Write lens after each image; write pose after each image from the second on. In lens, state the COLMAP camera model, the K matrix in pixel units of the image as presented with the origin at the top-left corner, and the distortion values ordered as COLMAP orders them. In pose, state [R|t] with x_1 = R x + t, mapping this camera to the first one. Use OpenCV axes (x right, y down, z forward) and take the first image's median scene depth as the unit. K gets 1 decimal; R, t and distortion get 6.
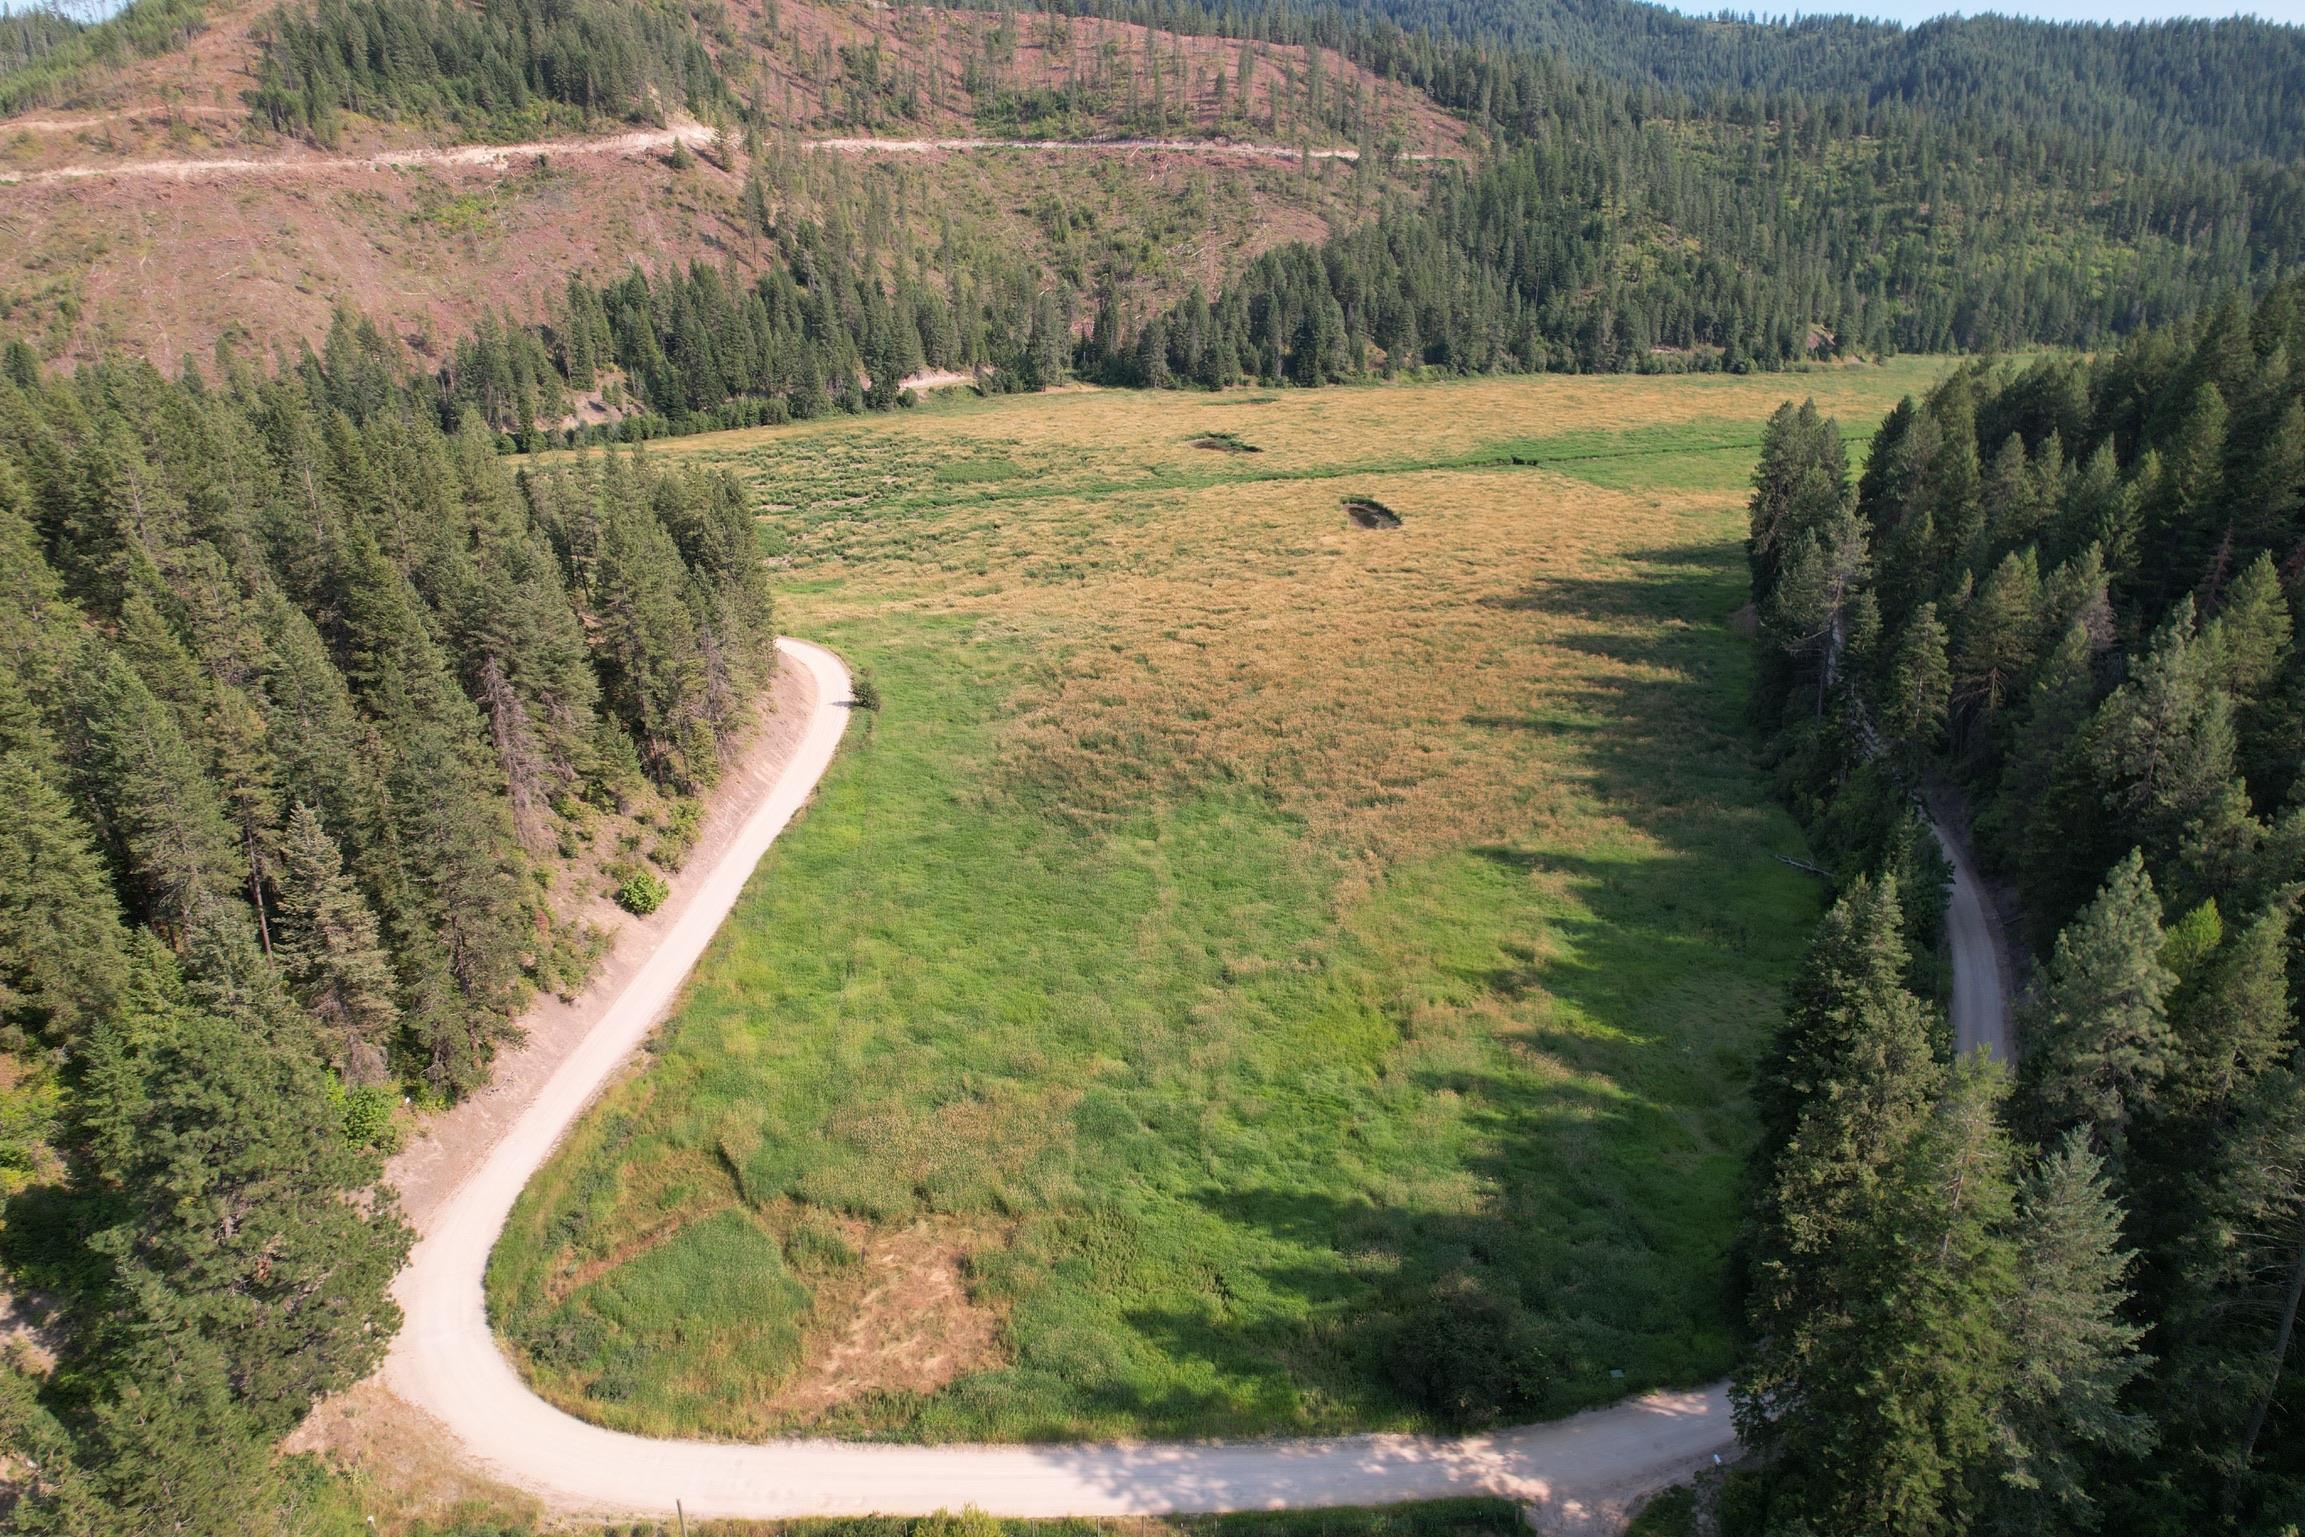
lens RADIAL K [[1491.3, 0, 1168.2], [0, 1491.3, 765.3], [0, 0, 1]] dist [-0.085402, 0.083196]
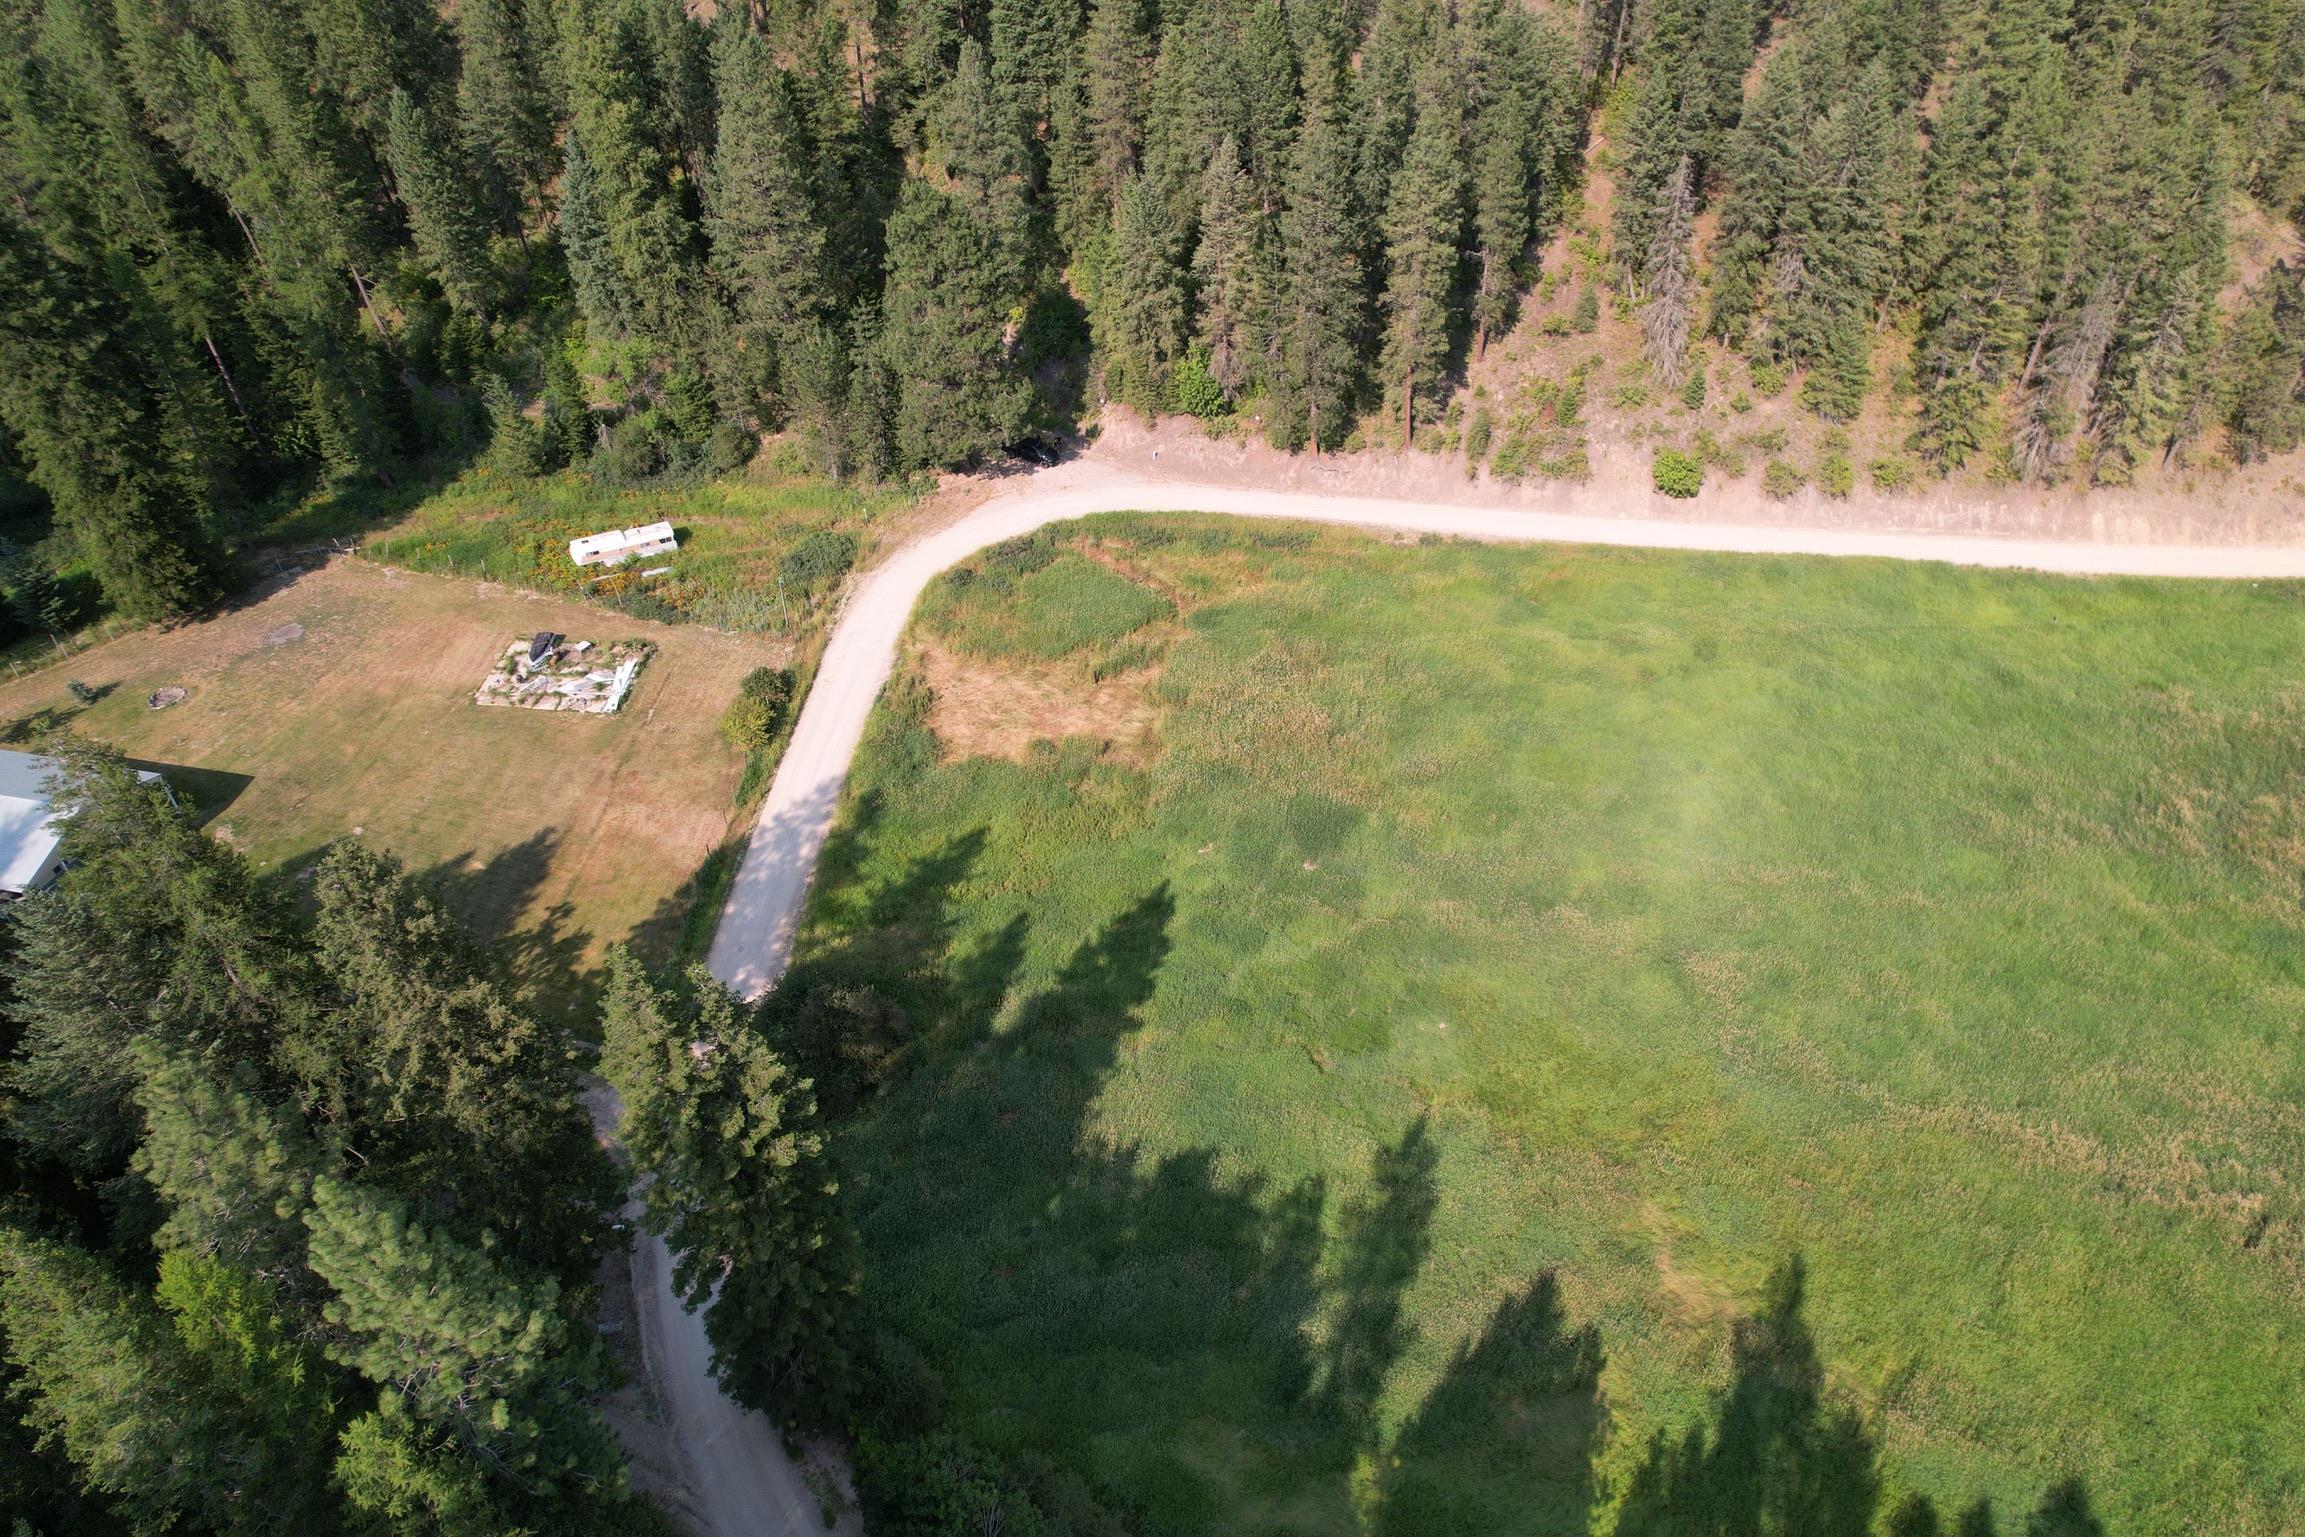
lens RADIAL K [[1491.3, 0, 1168.2], [0, 1491.3, 765.3], [0, 0, 1]] dist [-0.085402, 0.083196]
pose [[-0.071801, 0.639168, -0.765708, 0.497037], [-0.353717, 0.701477, 0.618720, -0.246570], [0.932593, 0.315269, 0.175717, 0.605636]]
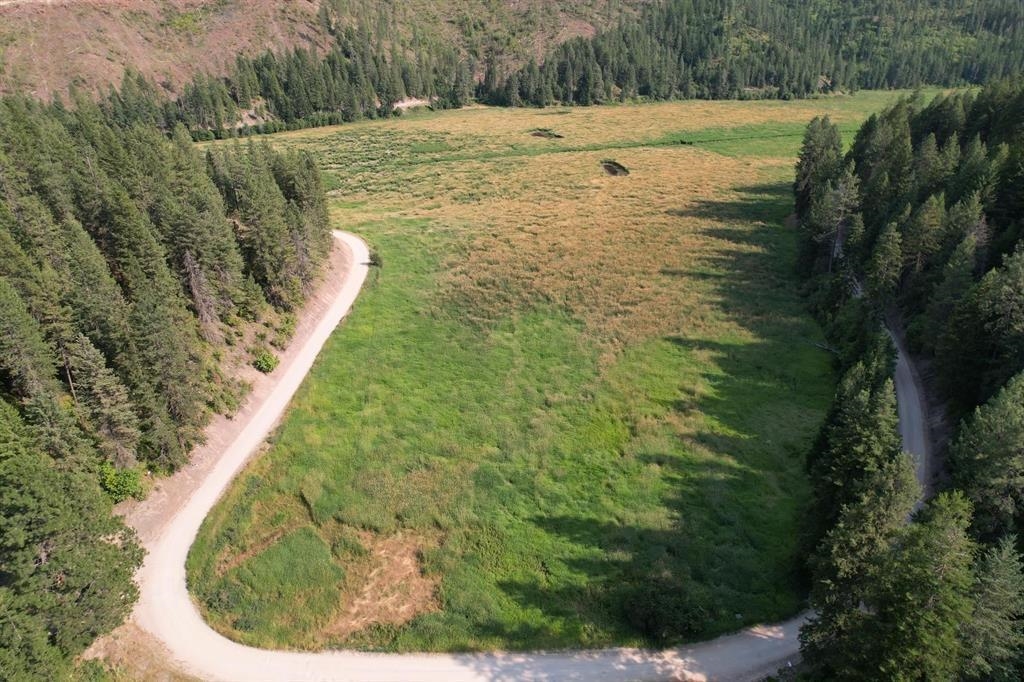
lens RADIAL K [[662.5, 0, 519.0], [0, 662.5, 339.6], [0, 0, 1]] dist [-0.085402, 0.083196]
pose [[0.999999, -0.000392, -0.001212, 0.000943], [0.000505, 0.995495, 0.094811, -0.033130], [0.001169, -0.094811, 0.995495, 0.084056]]
